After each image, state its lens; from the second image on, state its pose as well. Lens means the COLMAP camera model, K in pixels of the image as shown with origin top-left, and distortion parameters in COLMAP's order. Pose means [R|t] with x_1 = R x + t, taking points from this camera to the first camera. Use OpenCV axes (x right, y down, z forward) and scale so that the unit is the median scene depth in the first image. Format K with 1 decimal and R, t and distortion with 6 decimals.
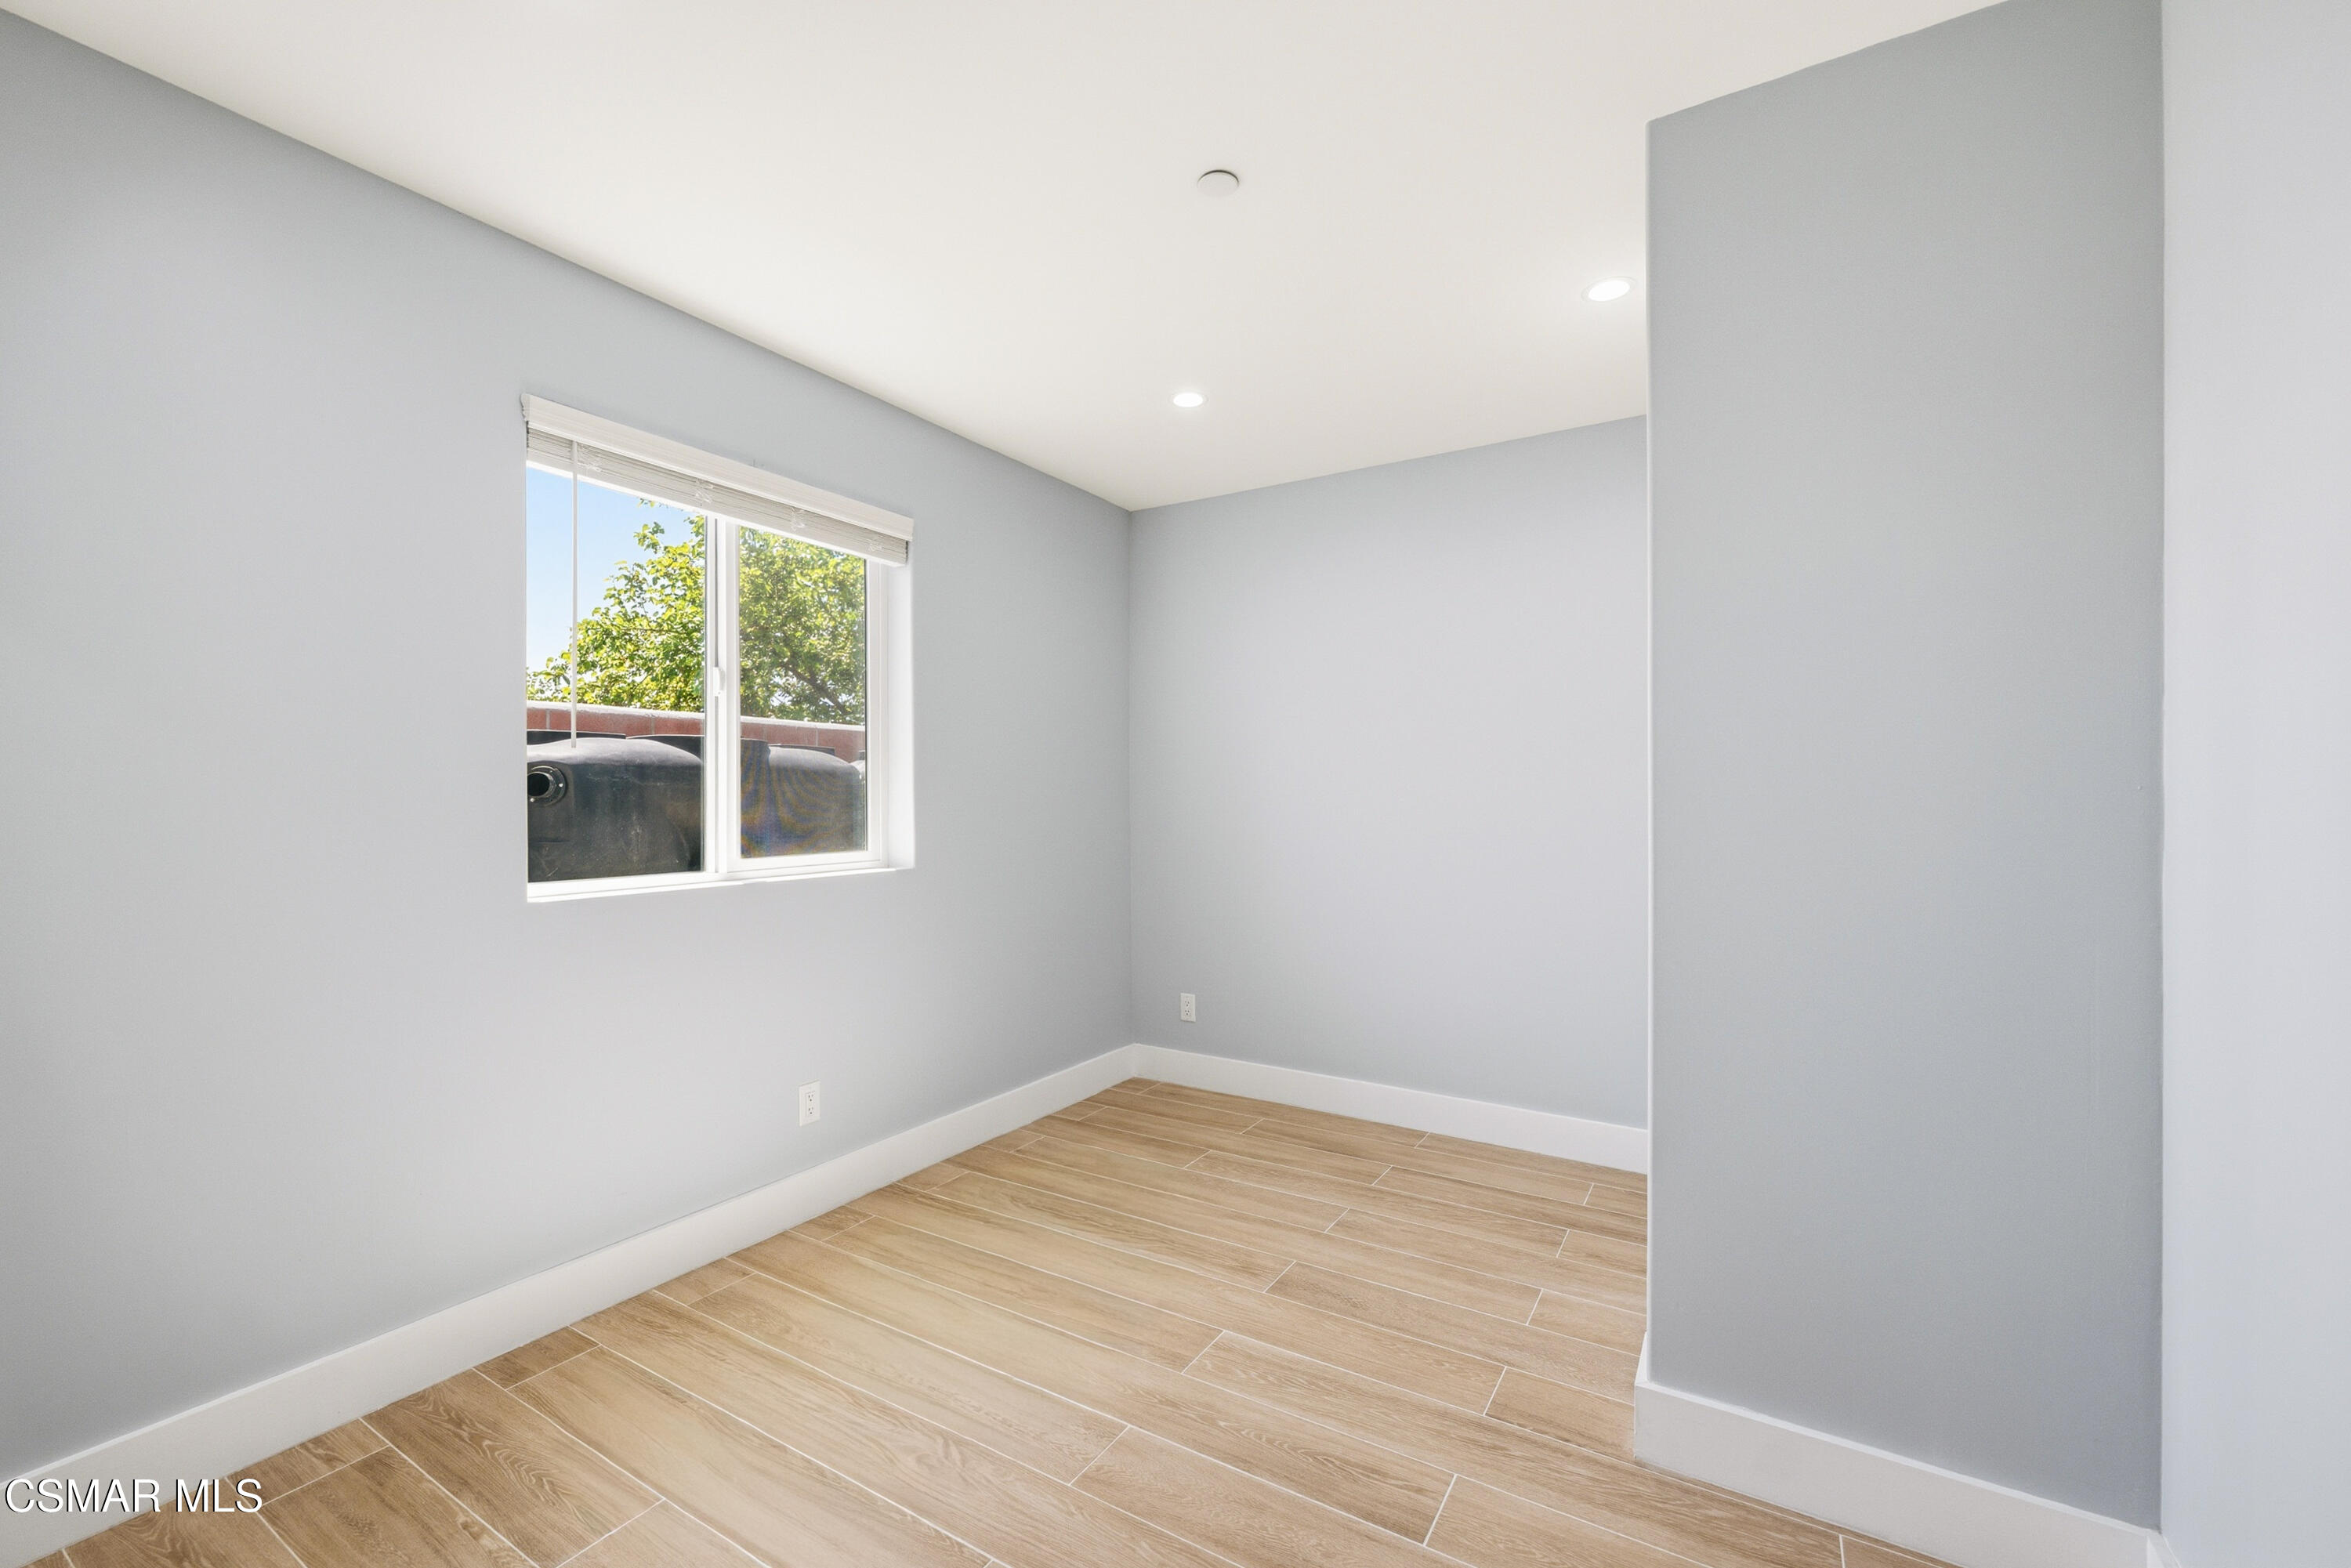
lens RADIAL K [[950.4, 0, 1173.9], [0, 950.4, 787.8], [0, 0, 1]] dist [0.000891, -0.000191]
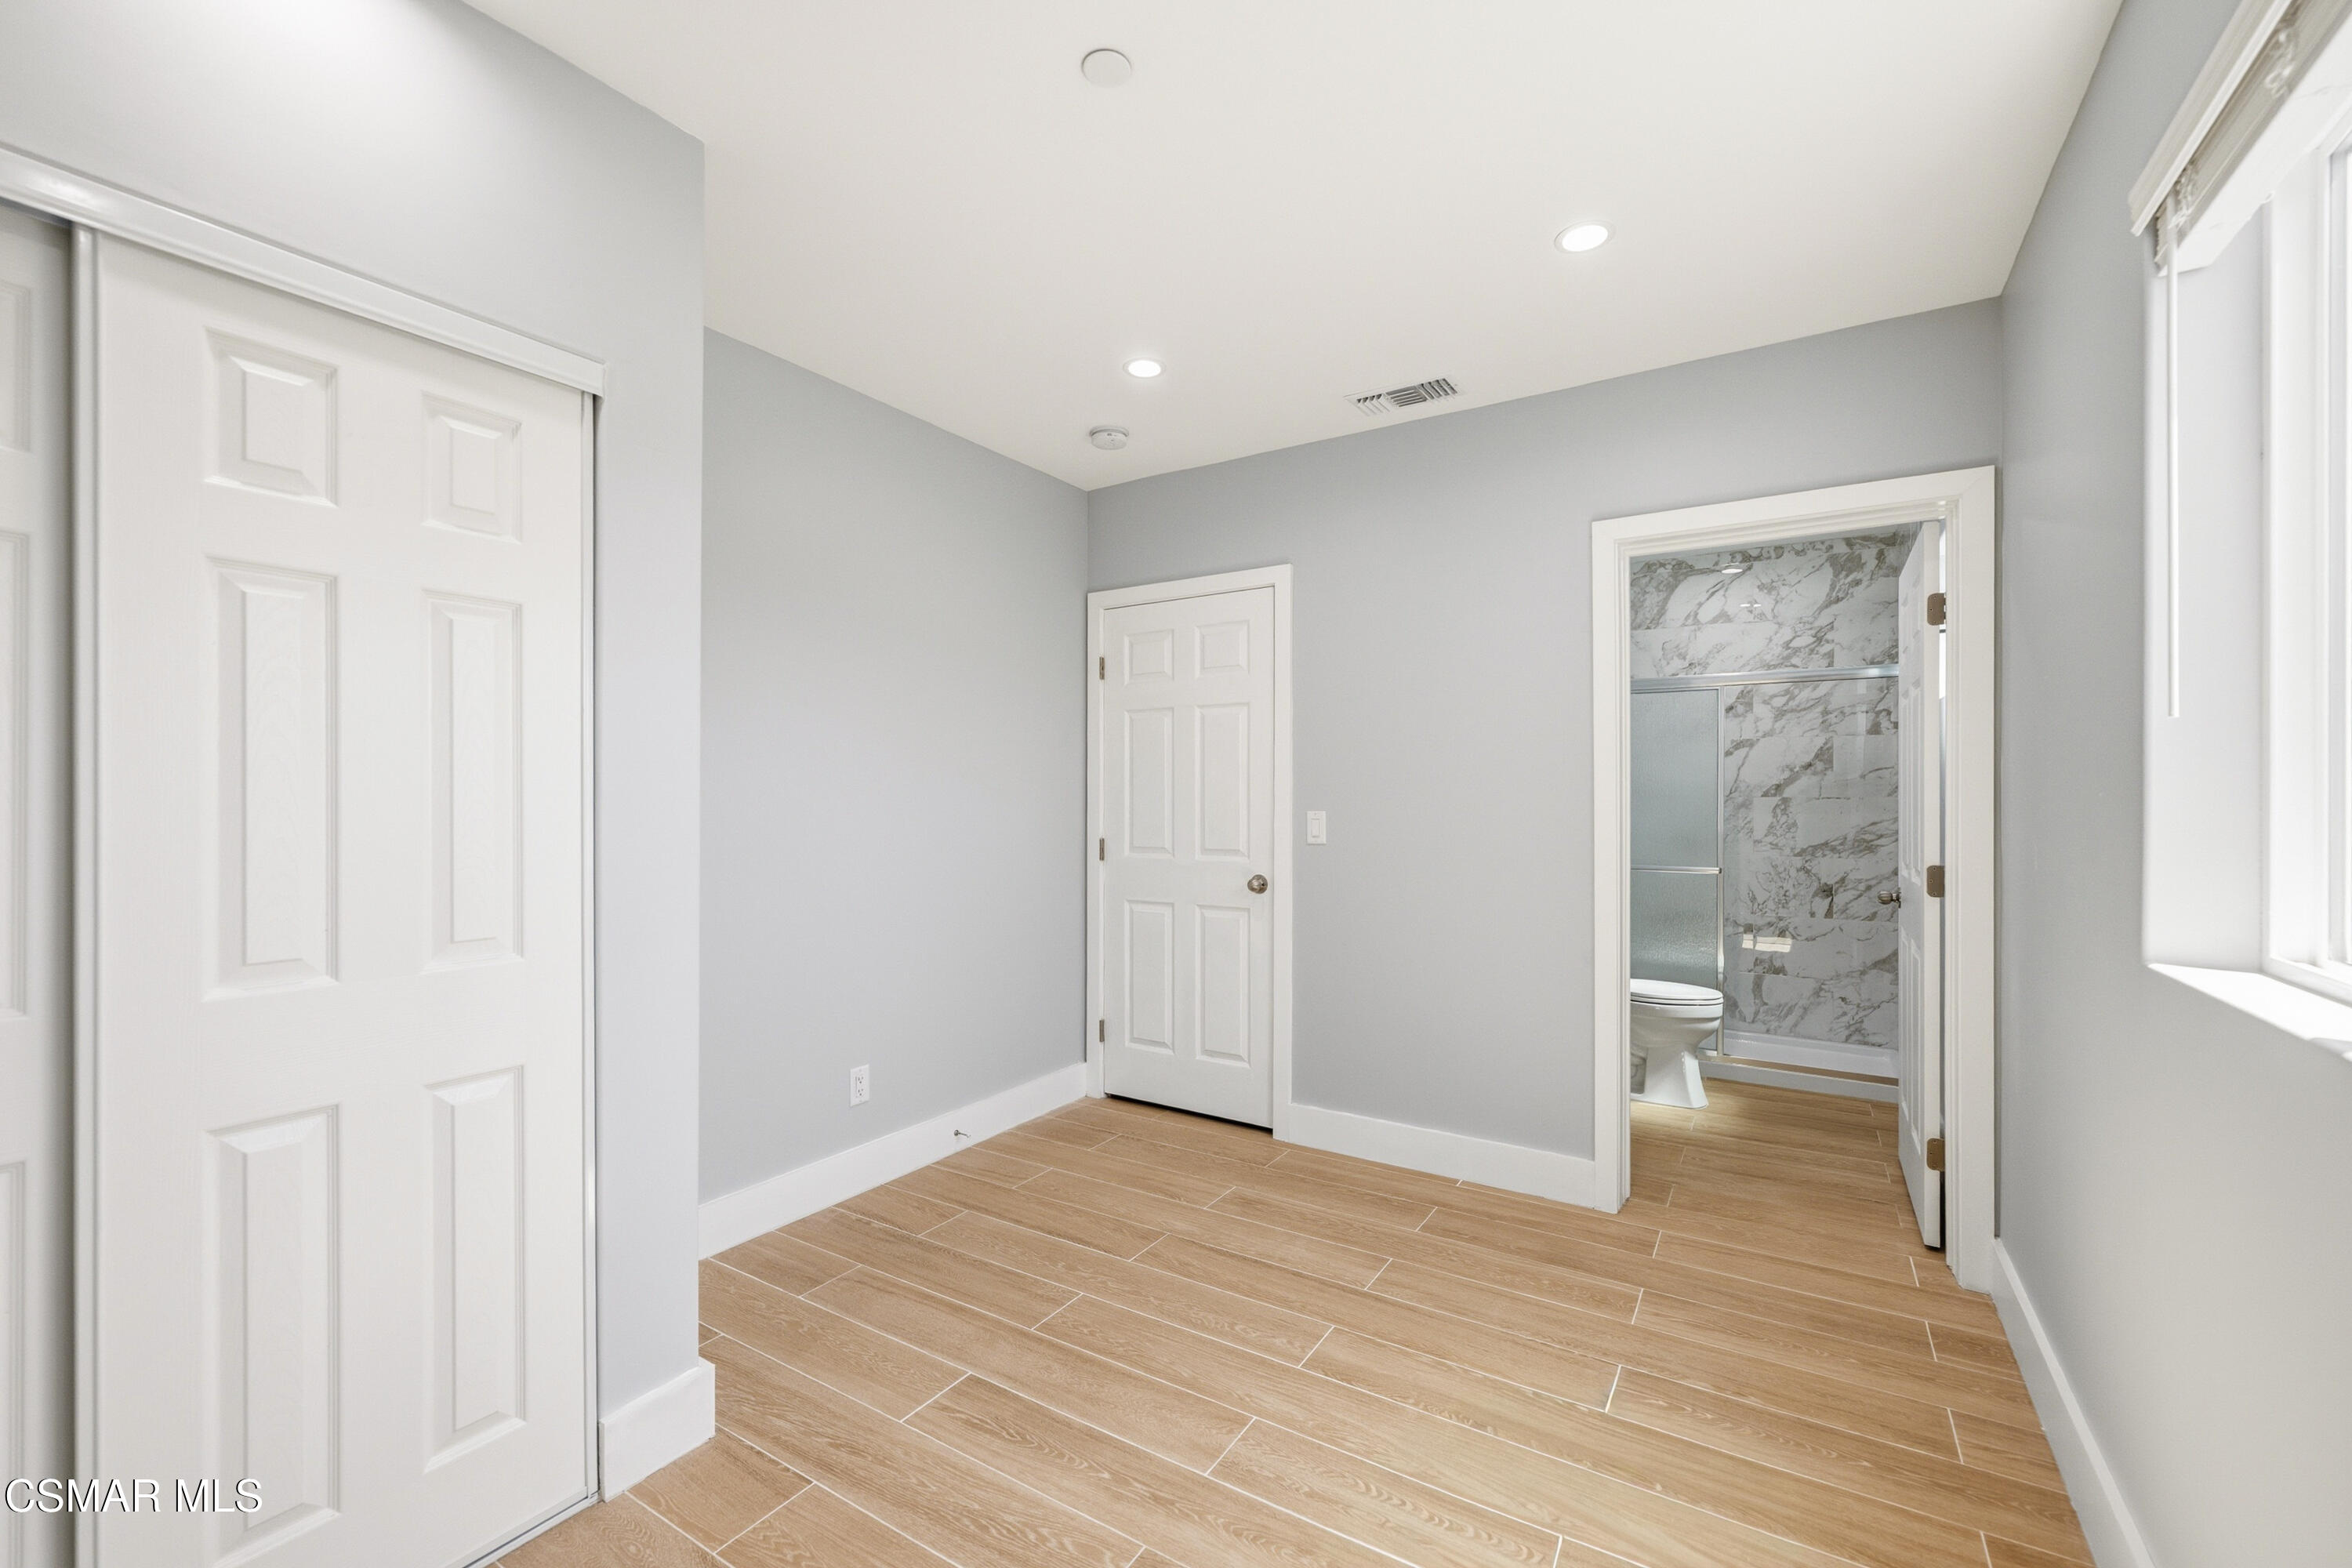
lens RADIAL K [[950.8, 0, 1179.8], [0, 950.8, 787.9], [0, 0, 1]] dist [0.000891, -0.000191]
pose [[-0.999927, -0.000645, 0.012026, -0.032645], [-0.000745, 0.999965, -0.008289, 0.007779], [-0.012021, -0.008297, -0.999893, 1.984188]]
